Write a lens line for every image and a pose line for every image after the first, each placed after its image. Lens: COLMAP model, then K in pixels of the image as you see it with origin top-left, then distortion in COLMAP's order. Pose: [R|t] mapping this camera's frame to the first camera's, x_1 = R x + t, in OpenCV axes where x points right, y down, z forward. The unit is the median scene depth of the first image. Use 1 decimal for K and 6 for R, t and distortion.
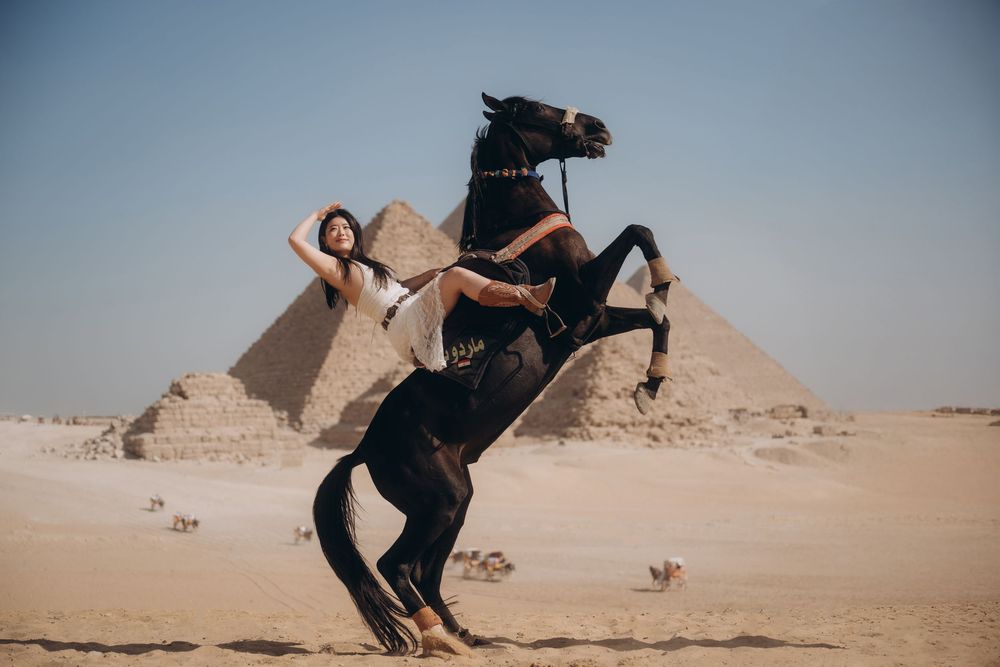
lens RADIAL K [[1680.2, 0, 481.1], [0, 1680.2, 321.6], [0, 0, 1]] dist [0.009451, 0.000000]
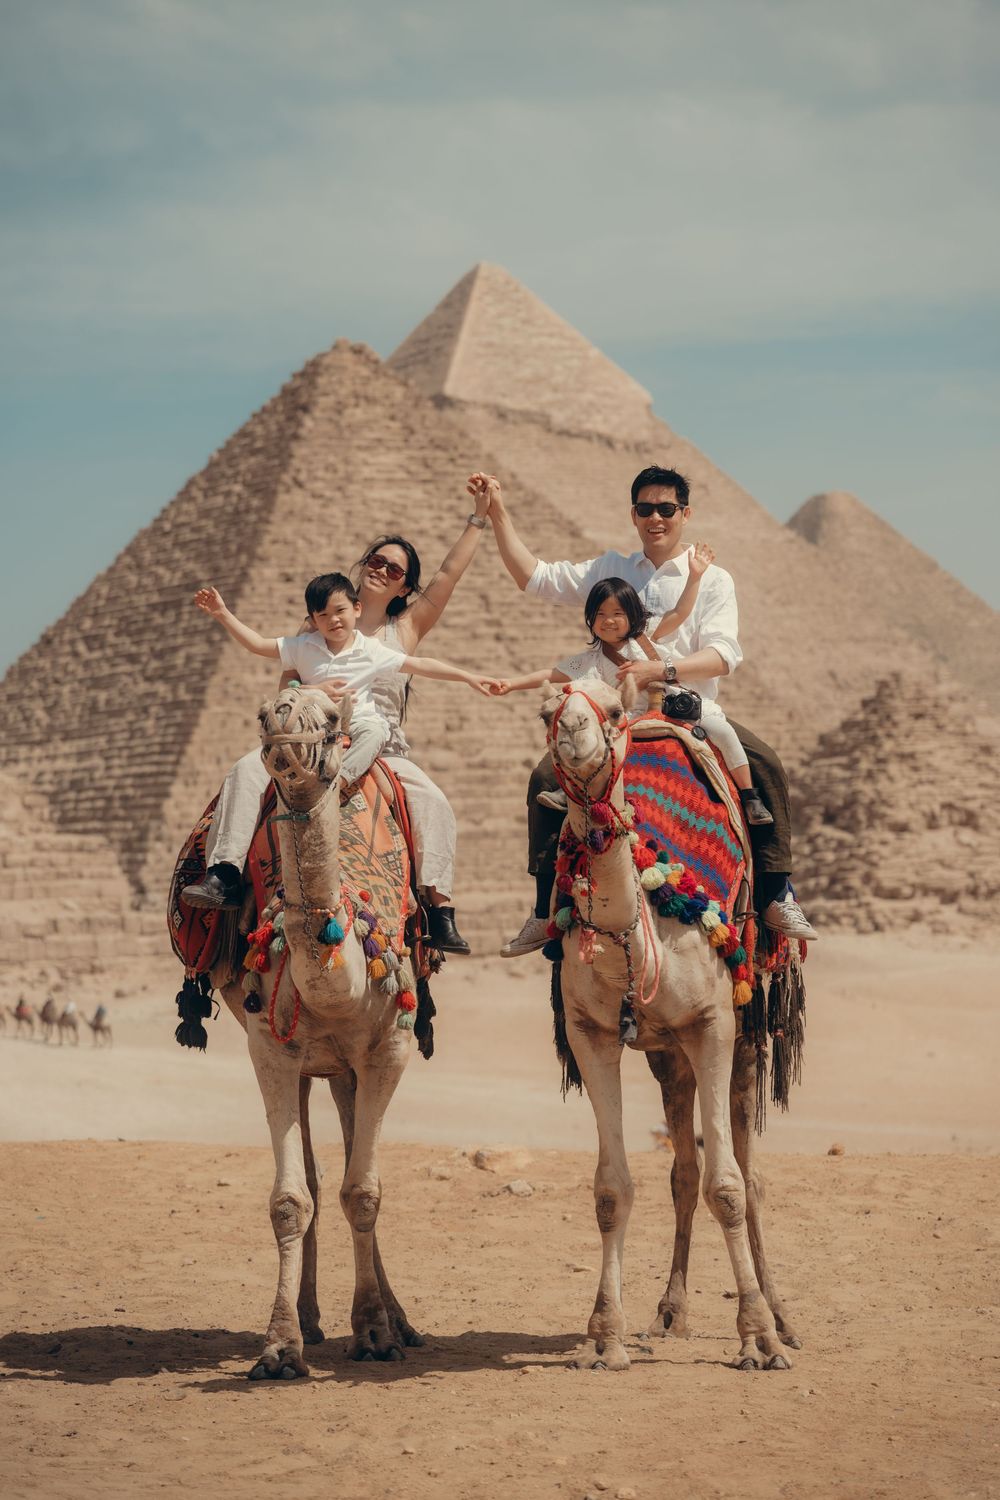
lens RADIAL K [[4087.1, 0, 489.2], [0, 4087.1, 743.3], [0, 0, 1]] dist [-0.017421, 0.000000]
pose [[0.999688, 0.000121, 0.024963, -0.052864], [-0.000813, 0.999615, 0.027731, -0.002942], [-0.024950, -0.027742, 0.999304, 0.005664]]
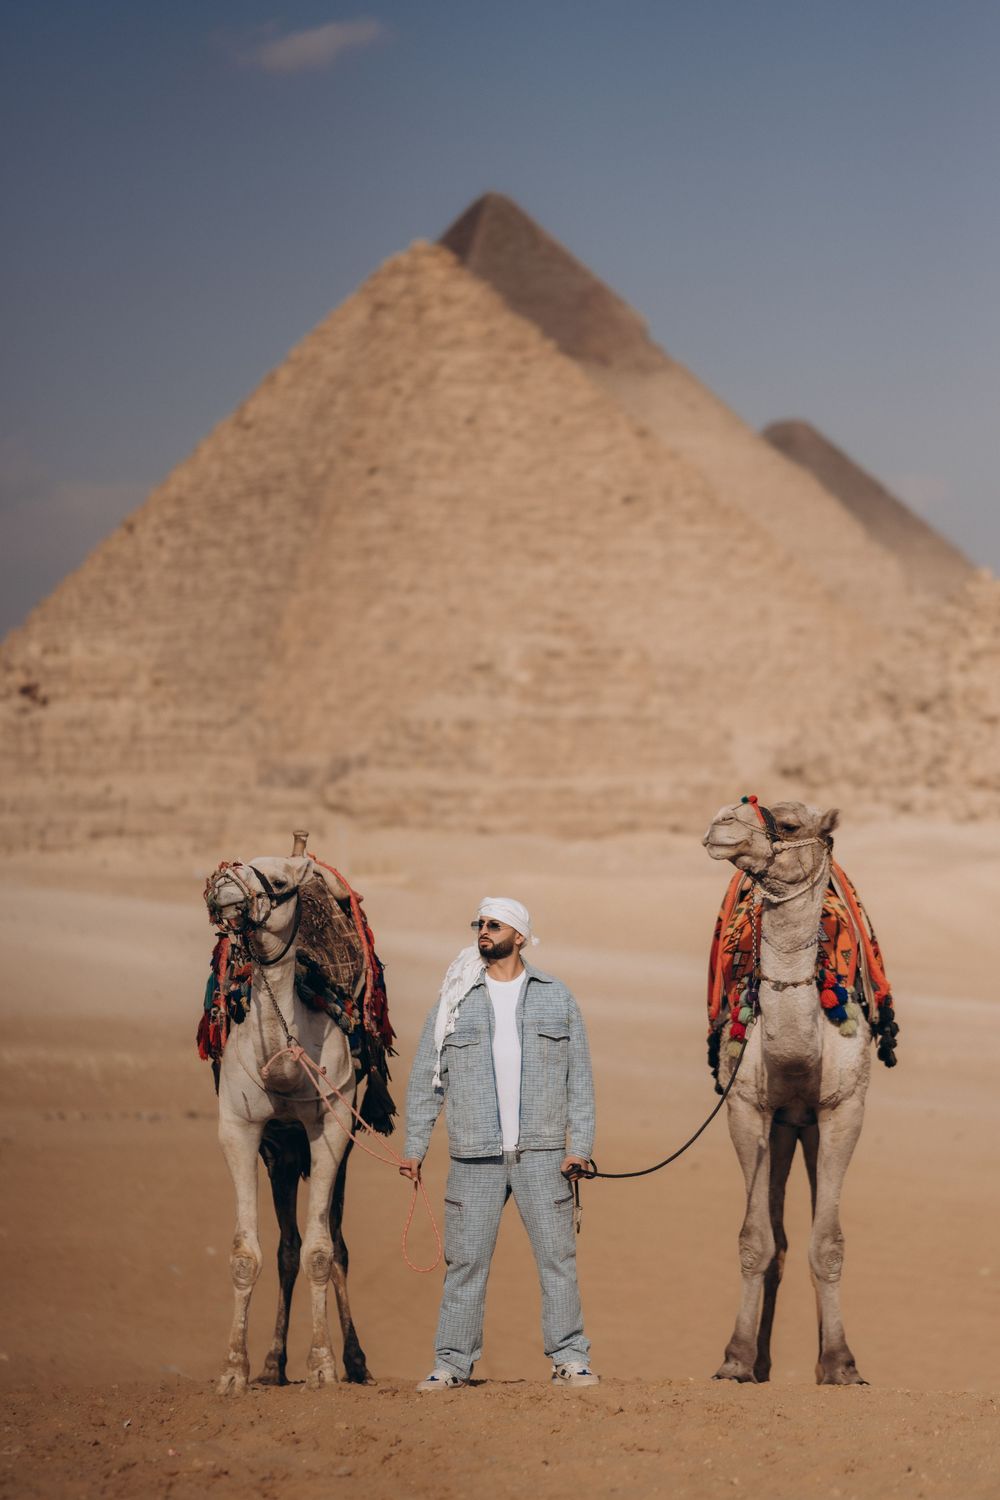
lens RADIAL K [[3724.2, 0, 495.7], [0, 3724.2, 740.5], [0, 0, 1]] dist [-0.074463, 0.000000]
pose [[0.999085, 0.018093, 0.038756, -0.088002], [-0.020105, 0.998436, 0.052171, 0.004446], [-0.037752, -0.052903, 0.997886, 0.077583]]
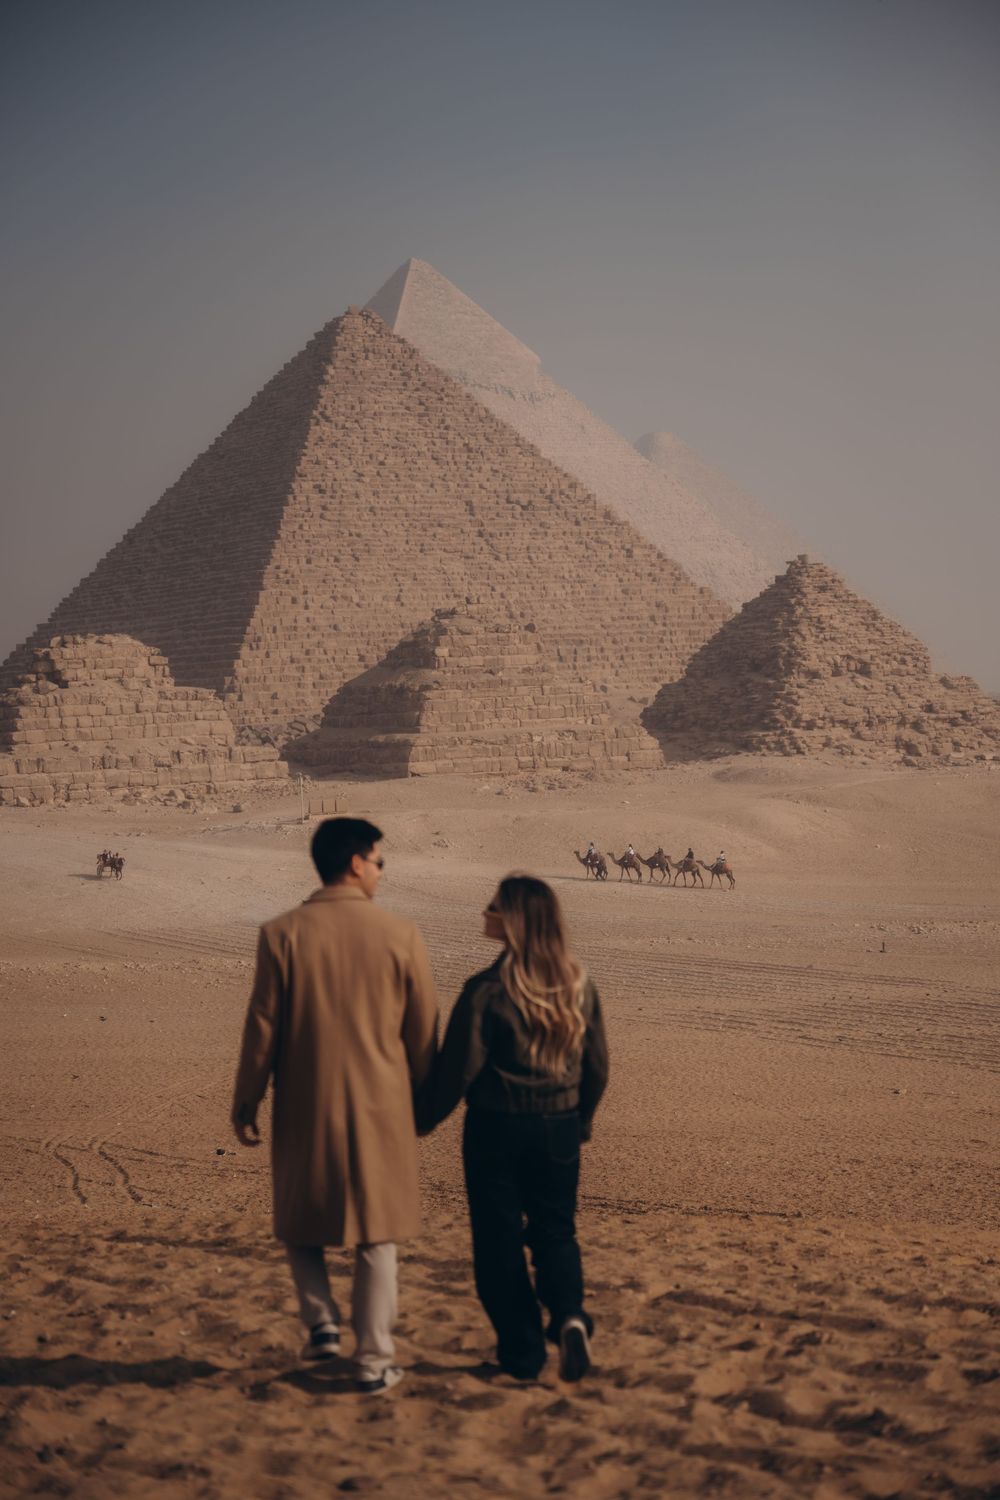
lens RADIAL K [[3005.3, 0, 509.6], [0, 3005.3, 752.9], [0, 0, 1]] dist [-0.015734, 0.000000]
pose [[0.997831, -0.013393, 0.064453, -0.086017], [0.008764, 0.997397, 0.071570, 0.000869], [-0.065244, -0.070850, 0.995351, 0.050491]]
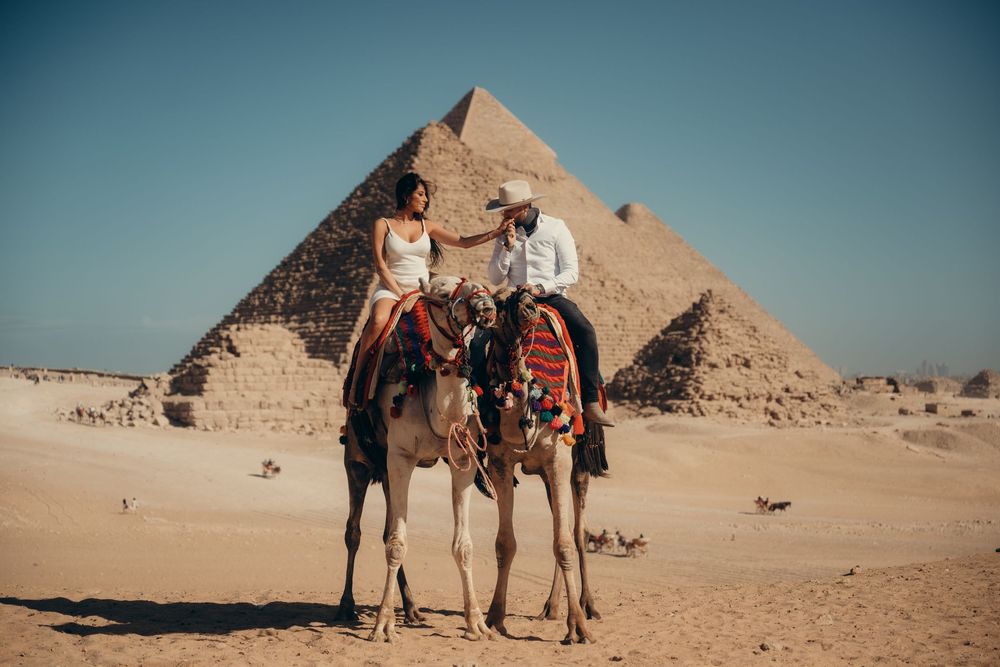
lens RADIAL K [[1967.4, 0, 502.4], [0, 1967.4, 341.0], [0, 0, 1]] dist [-0.001106, 0.000000]
pose [[0.998483, 0.025015, 0.049058, -0.081774], [-0.026878, 0.998928, 0.037701, -0.001433], [-0.048062, -0.038963, 0.998084, 0.020204]]
